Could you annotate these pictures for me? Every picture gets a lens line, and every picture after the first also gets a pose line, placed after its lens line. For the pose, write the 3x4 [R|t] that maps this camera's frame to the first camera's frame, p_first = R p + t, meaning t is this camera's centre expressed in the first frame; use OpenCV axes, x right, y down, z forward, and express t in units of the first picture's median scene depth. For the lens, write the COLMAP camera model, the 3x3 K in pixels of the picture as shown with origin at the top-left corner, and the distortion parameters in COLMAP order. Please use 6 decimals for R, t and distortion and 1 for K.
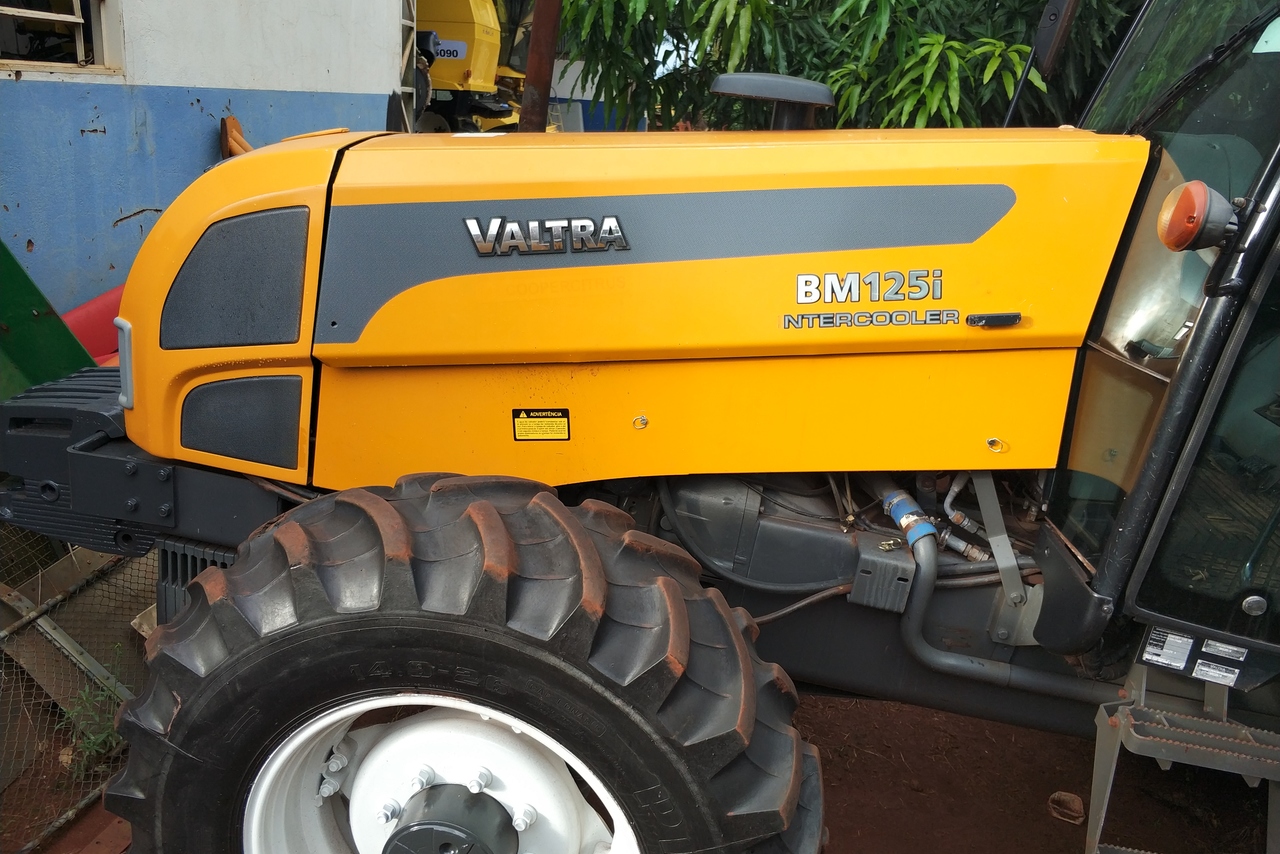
lens RADIAL K [[1031.8, 0, 640.0], [0, 1031.8, 427.0], [0, 0, 1]] dist [0.001126, -0.051095]
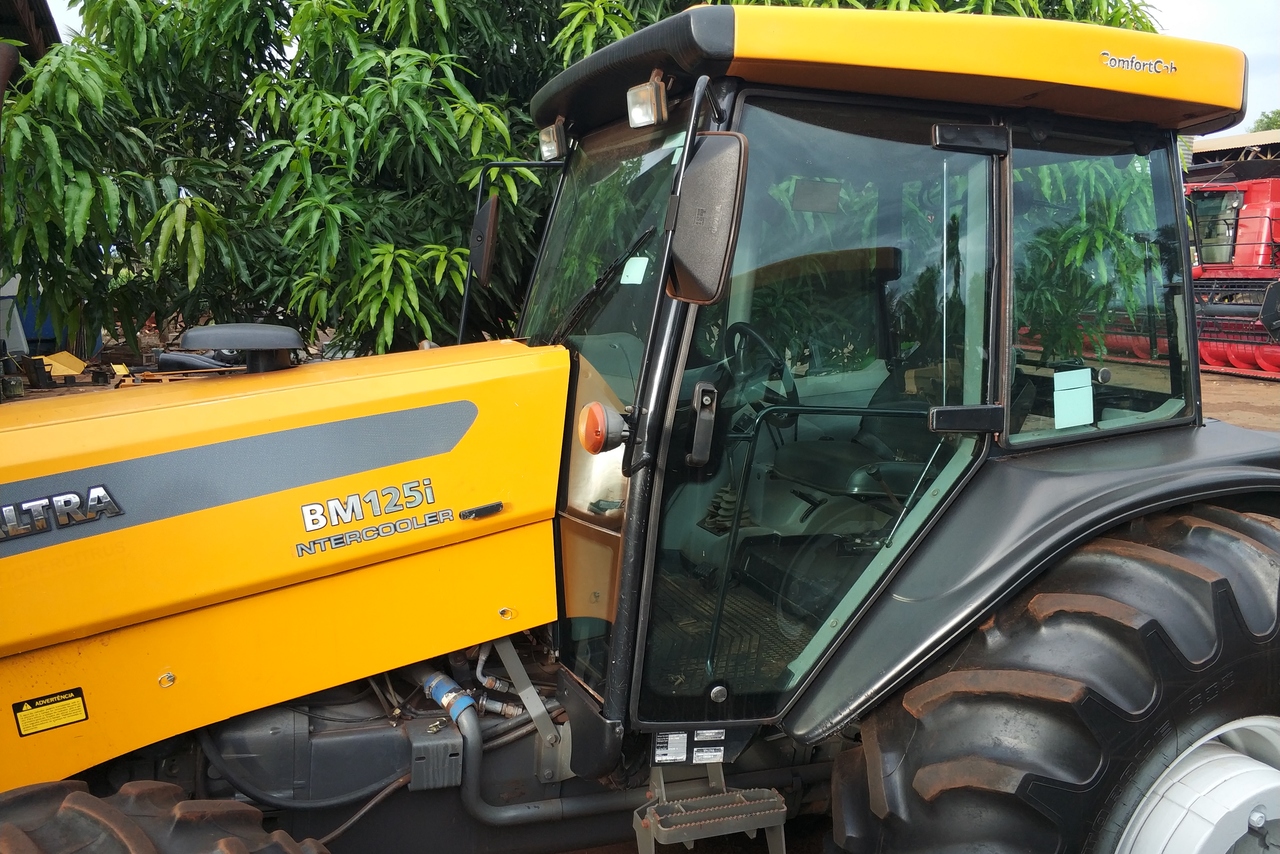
lens RADIAL K [[989.8, 0, 640.0], [0, 989.8, 427.0], [0, 0, 1]] dist [0.049753, -0.033108]
pose [[0.872776, -0.164480, 0.459575, -0.005469], [0.233686, 0.967405, -0.097562, -0.041734], [-0.428548, 0.192546, 0.882764, -0.099733]]
